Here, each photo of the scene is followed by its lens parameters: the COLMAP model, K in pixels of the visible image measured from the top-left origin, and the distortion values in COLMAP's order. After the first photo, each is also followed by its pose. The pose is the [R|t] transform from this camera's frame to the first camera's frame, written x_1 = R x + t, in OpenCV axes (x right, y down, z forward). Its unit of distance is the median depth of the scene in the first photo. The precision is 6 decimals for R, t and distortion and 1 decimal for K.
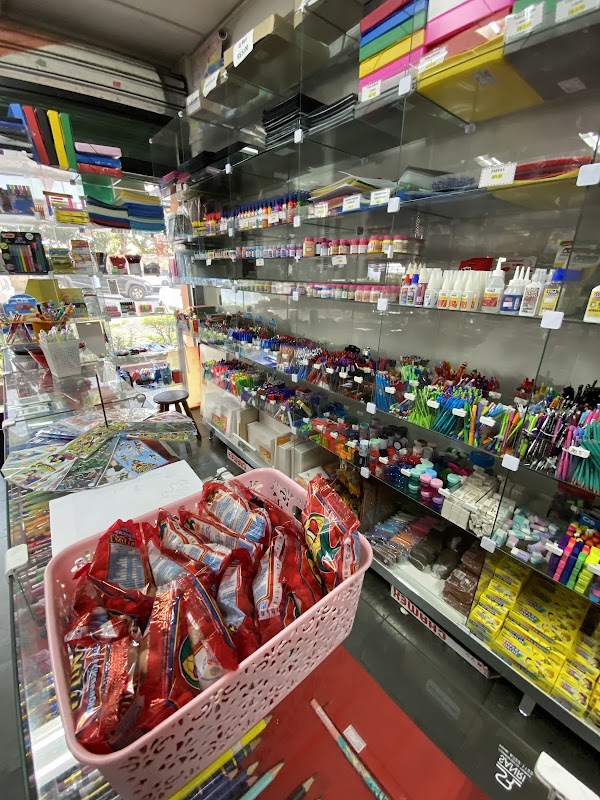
lens RADIAL K [[325.5, 0, 302.4], [0, 325.5, 398.6], [0, 0, 1]] dist [0.024705, -0.023850]
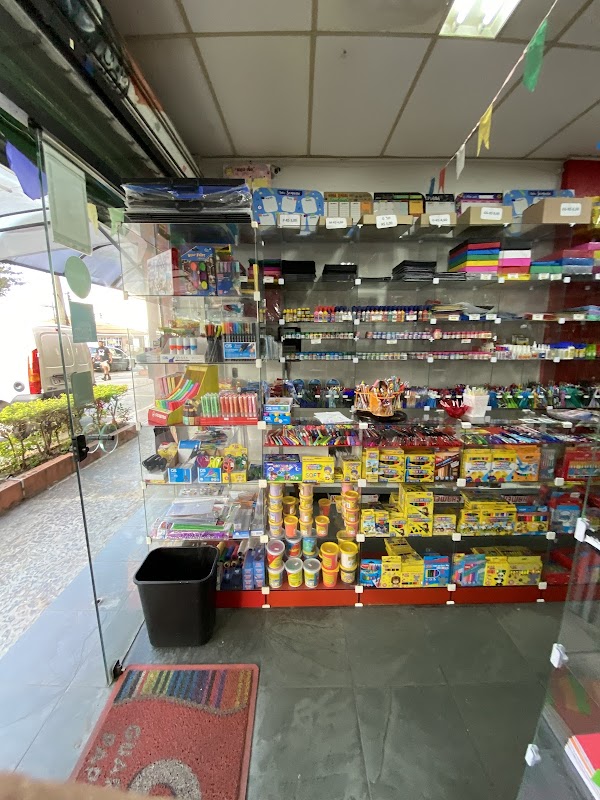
lens RADIAL K [[325.5, 0, 302.4], [0, 325.5, 398.6], [0, 0, 1]] dist [0.024705, -0.023850]
pose [[0.620845, -0.157072, 0.768037, -2.159820], [0.295400, 0.954378, -0.043608, -0.297335], [-0.726147, 0.253952, 0.638920, 0.533751]]
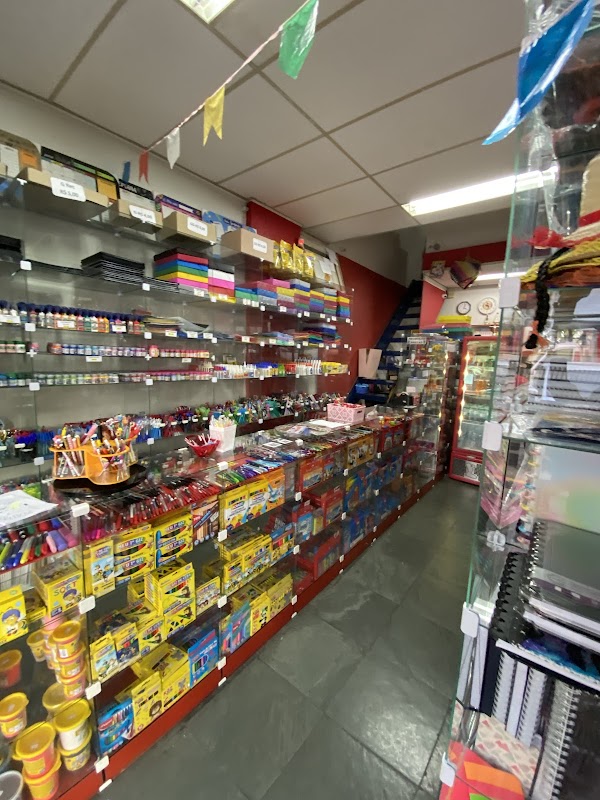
lens RADIAL K [[325.5, 0, 302.4], [0, 325.5, 398.6], [0, 0, 1]] dist [0.024705, -0.023850]
pose [[-0.208277, -0.148429, 0.966742, -1.849001], [0.319405, 0.923905, 0.210665, -0.405513], [-0.924446, 0.352659, -0.145019, 0.744980]]
